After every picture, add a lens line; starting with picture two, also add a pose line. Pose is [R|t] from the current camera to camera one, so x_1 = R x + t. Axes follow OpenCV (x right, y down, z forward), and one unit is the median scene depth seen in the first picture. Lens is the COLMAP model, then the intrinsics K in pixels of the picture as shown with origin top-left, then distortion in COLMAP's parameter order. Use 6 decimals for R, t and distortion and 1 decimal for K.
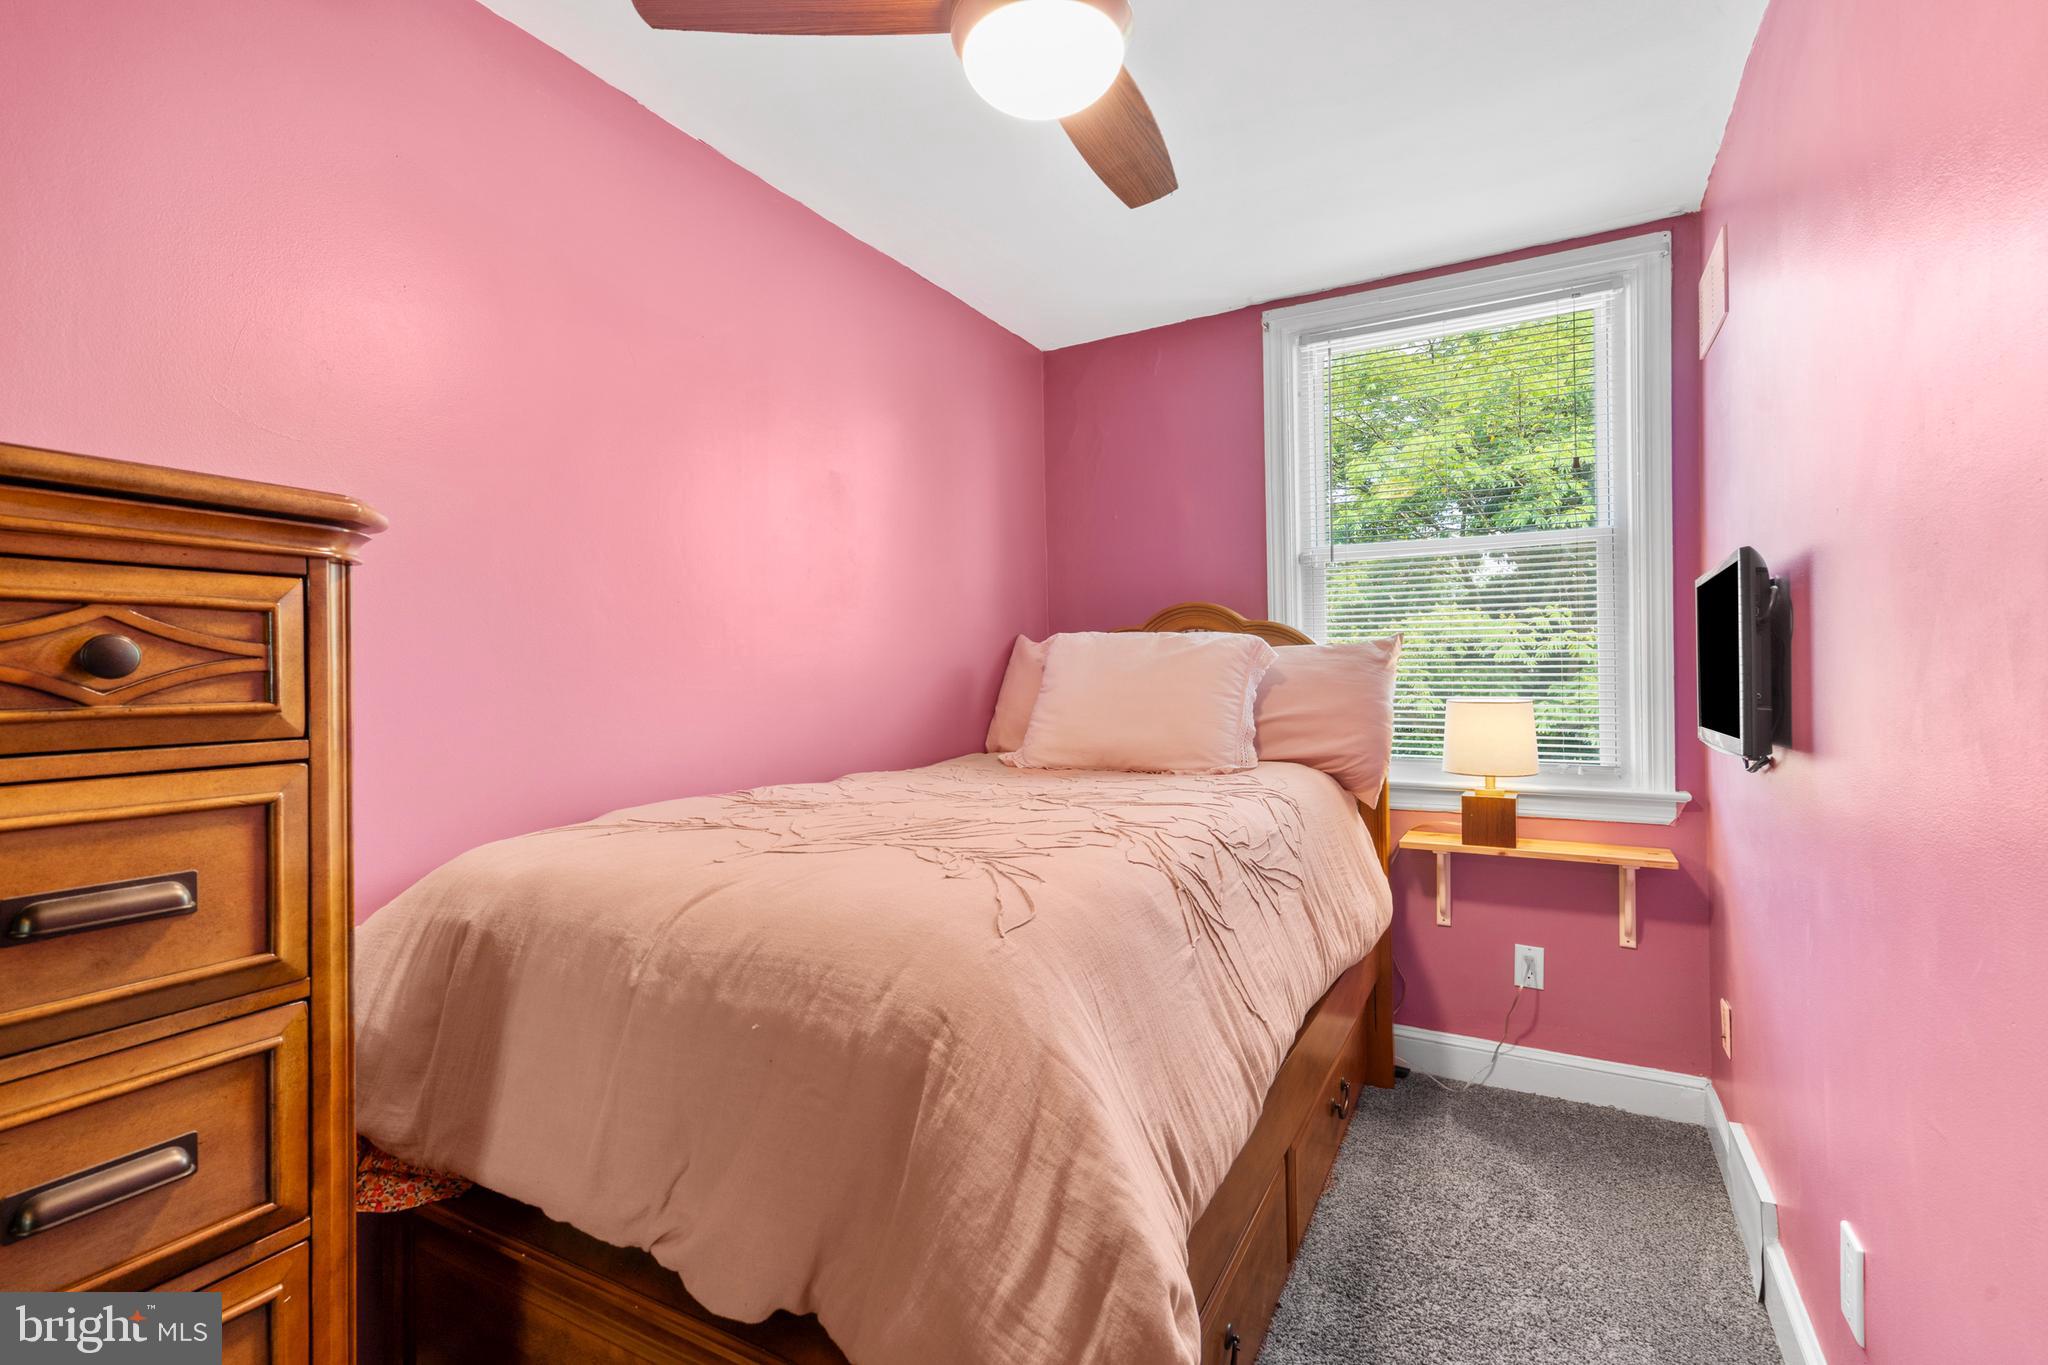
lens RADIAL K [[939.5, 0, 1022.4], [0, 939.5, 677.3], [0, 0, 1]] dist [0.006685, 0.005527]
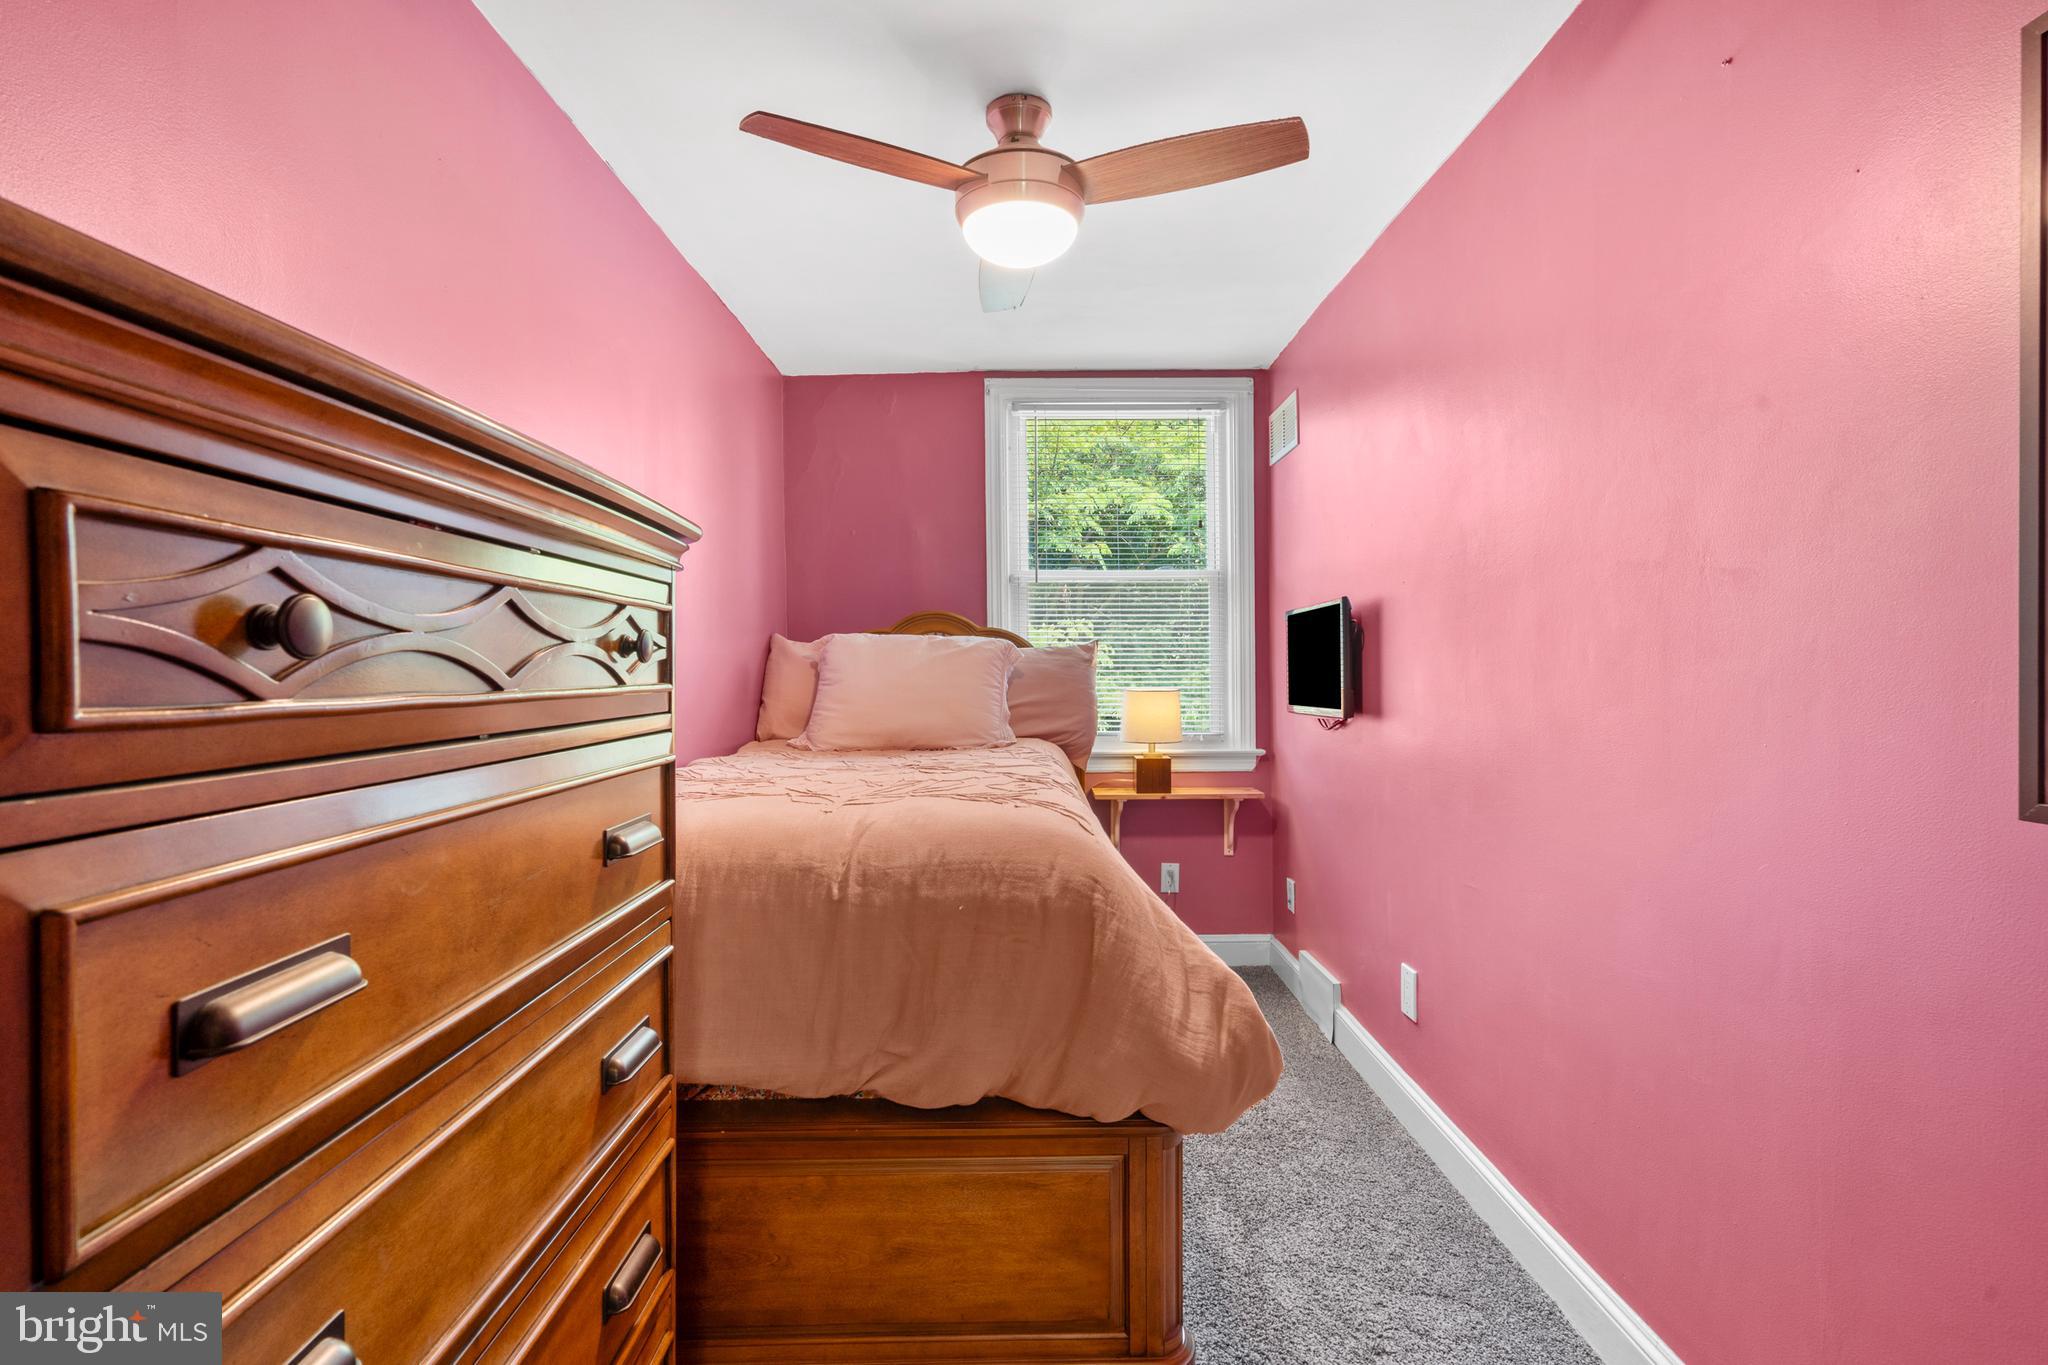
lens RADIAL K [[939.5, 0, 1023.5], [0, 939.5, 679.9], [0, 0, 1]] dist [0.006685, 0.005527]
pose [[0.869657, 0.000001, 0.493657, -0.371077], [-0.001993, 0.999992, 0.003507, 0.005612], [-0.493652, -0.004034, 0.869650, -0.125485]]
